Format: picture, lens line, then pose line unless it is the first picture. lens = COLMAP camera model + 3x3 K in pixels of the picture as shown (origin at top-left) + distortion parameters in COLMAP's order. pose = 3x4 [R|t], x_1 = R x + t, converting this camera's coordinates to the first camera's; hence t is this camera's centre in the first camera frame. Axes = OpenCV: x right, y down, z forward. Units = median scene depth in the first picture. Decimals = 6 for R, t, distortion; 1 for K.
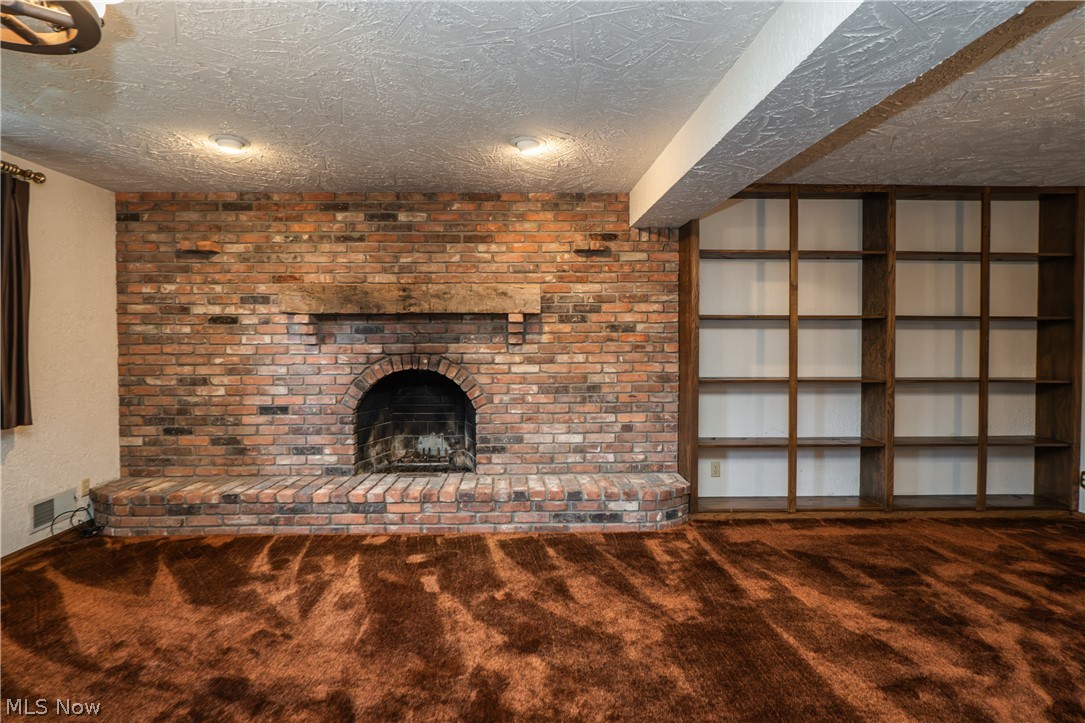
lens RADIAL K [[543.2, 0, 540.8], [0, 543.2, 346.9], [0, 0, 1]] dist [-0.016993, 0.014474]
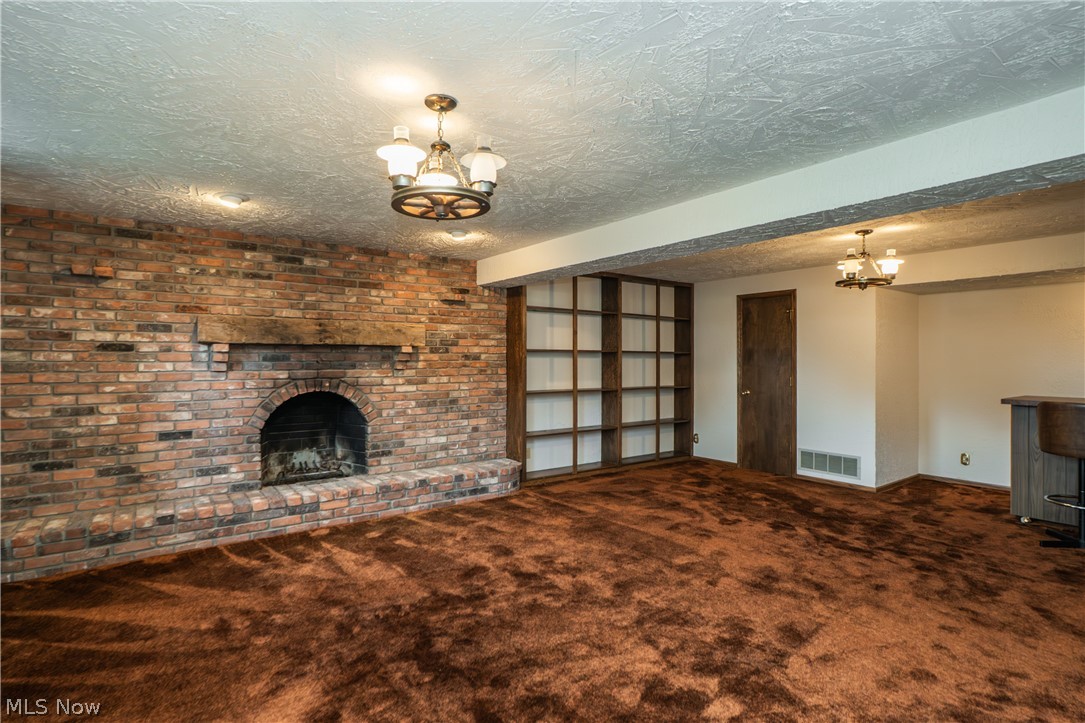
lens RADIAL K [[543.3, 0, 542.5], [0, 543.3, 361.5], [0, 0, 1]] dist [-0.001002, 0.000678]
pose [[0.819377, 0.000444, 0.573255, -0.514527], [0.008358, 0.999884, -0.012721, -0.004796], [-0.573194, 0.015215, 0.819278, -0.248932]]
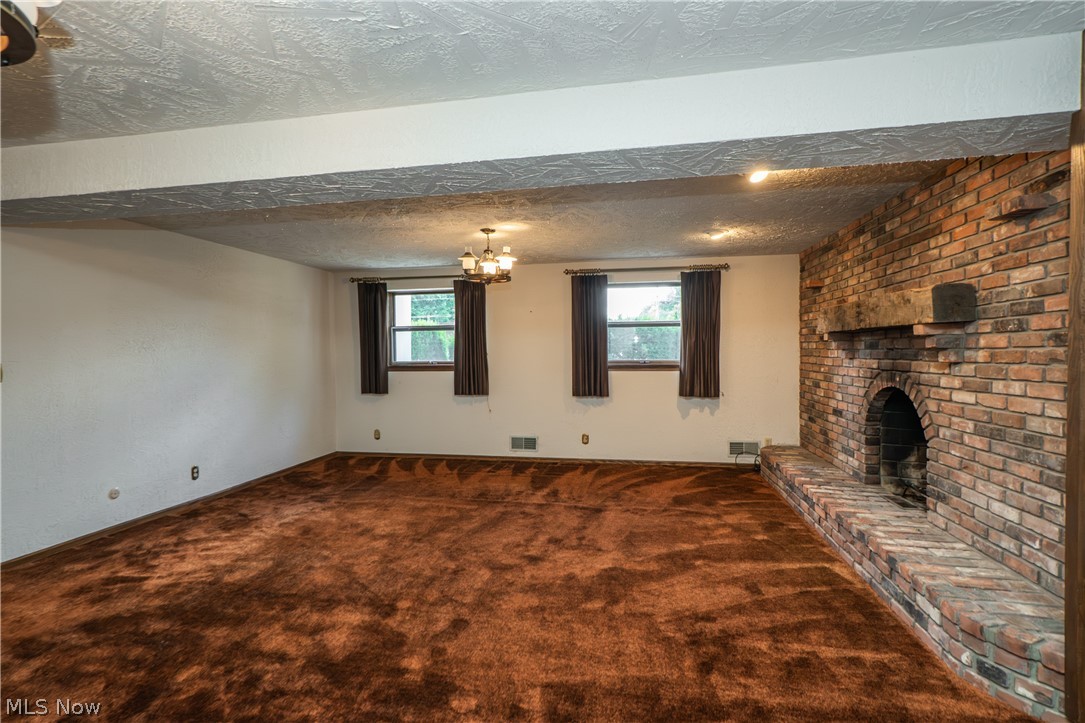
lens RADIAL K [[543.3, 0, 542.5], [0, 543.3, 361.5], [0, 0, 1]] dist [-0.001002, 0.000678]
pose [[-0.212182, 0.022656, -0.976968, 0.822978], [-0.011349, 0.999607, 0.025646, -0.020592], [0.977164, 0.016529, -0.211841, 0.614205]]
